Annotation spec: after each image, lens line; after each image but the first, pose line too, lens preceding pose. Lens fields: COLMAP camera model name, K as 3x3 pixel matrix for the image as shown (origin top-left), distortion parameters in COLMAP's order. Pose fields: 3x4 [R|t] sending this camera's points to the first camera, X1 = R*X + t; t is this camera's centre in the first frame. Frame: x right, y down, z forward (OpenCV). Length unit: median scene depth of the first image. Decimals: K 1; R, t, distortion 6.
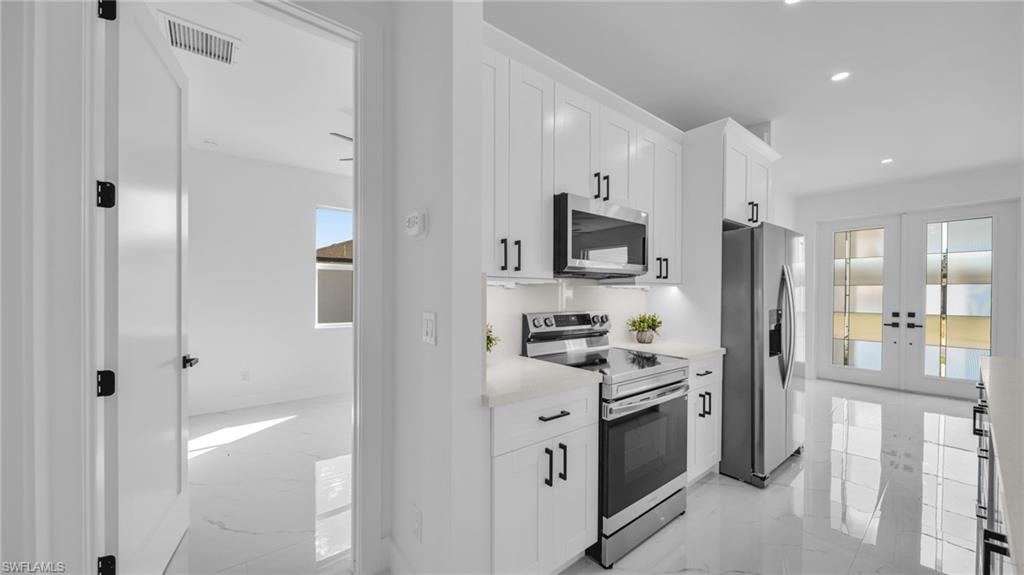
lens RADIAL K [[362.1, 0, 511.7], [0, 362.1, 298.1], [0, 0, 1]] dist [-0.004479, -0.000667]
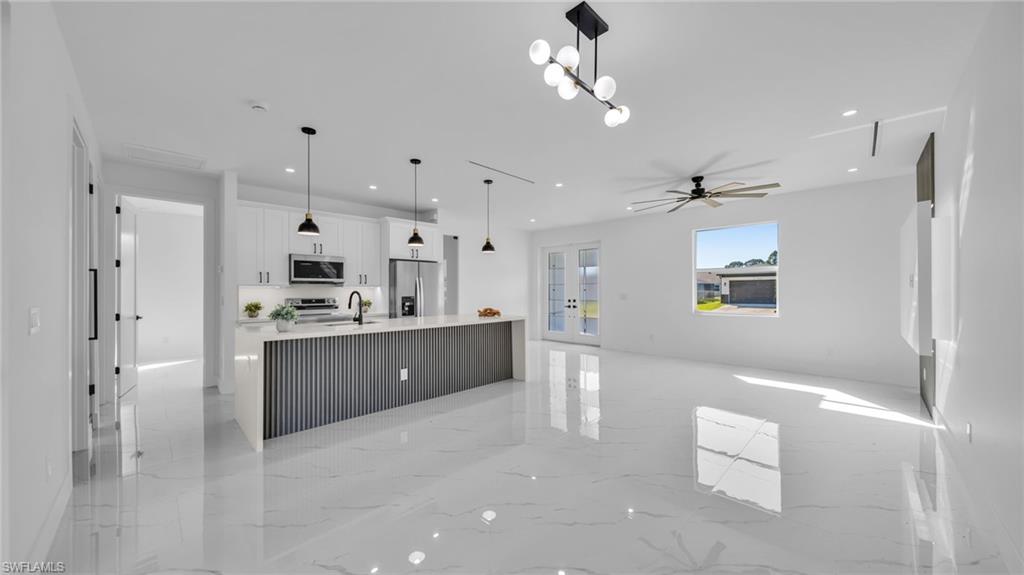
lens RADIAL K [[362.1, 0, 511.2], [0, 362.1, 288.7], [0, 0, 1]] dist [-0.004479, -0.000667]
pose [[0.992324, -0.007275, 0.123450, 0.587106], [0.009504, 0.999802, -0.017479, 0.014626], [-0.123298, 0.018518, 0.992197, -0.773122]]
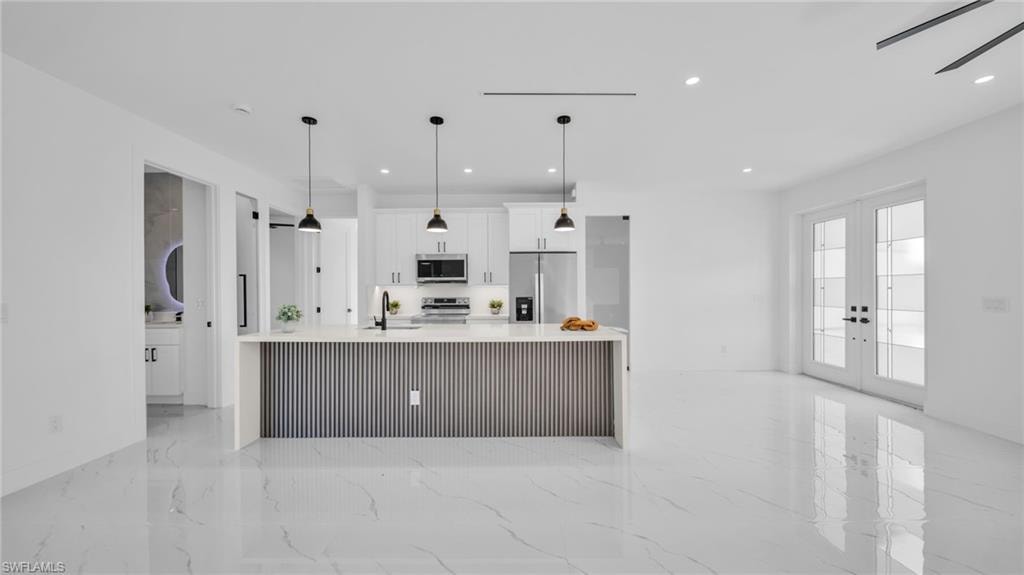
lens RADIAL K [[362.1, 0, 510.9], [0, 362.1, 289.9], [0, 0, 1]] dist [-0.004479, -0.000667]
pose [[0.782246, -0.007915, -0.622920, 0.997702], [-0.000033, 0.999919, -0.012748, 0.009063], [0.622970, 0.009993, 0.782182, -0.301008]]
